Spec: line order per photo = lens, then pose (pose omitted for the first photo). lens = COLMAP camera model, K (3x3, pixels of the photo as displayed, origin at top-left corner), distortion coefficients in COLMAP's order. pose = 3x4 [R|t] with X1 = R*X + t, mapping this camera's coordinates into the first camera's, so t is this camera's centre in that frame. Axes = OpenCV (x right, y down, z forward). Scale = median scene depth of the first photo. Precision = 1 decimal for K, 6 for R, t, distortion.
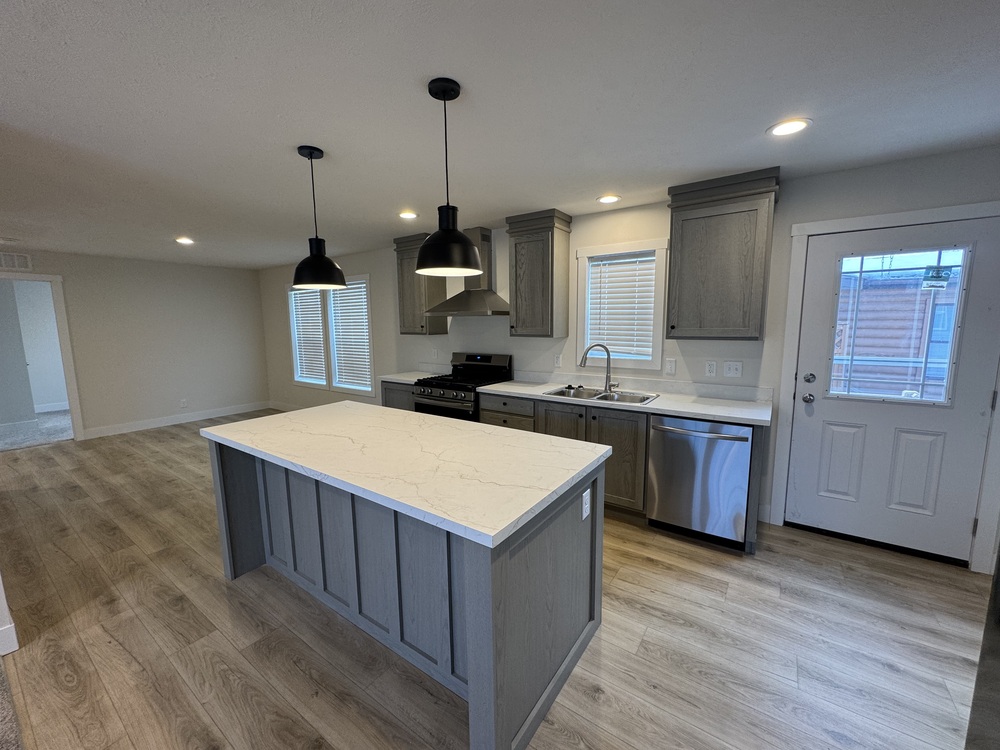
lens RADIAL K [[402.7, 0, 501.8], [0, 402.7, 377.9], [0, 0, 1]] dist [-0.001210, -0.000288]
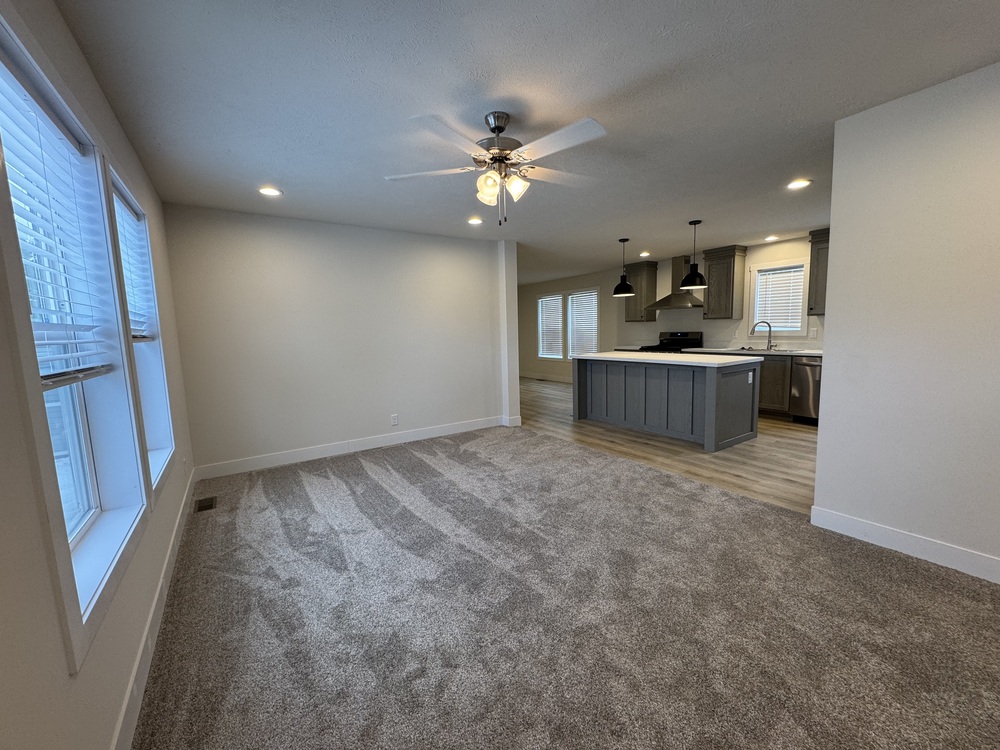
lens RADIAL K [[402.7, 0, 497.1], [0, 402.7, 377.1], [0, 0, 1]] dist [-0.001210, -0.000288]
pose [[0.929603, 0.026448, -0.367613, -0.166782], [-0.030885, 0.999504, -0.006191, 0.188607], [0.367267, 0.017108, 0.929958, -0.951772]]
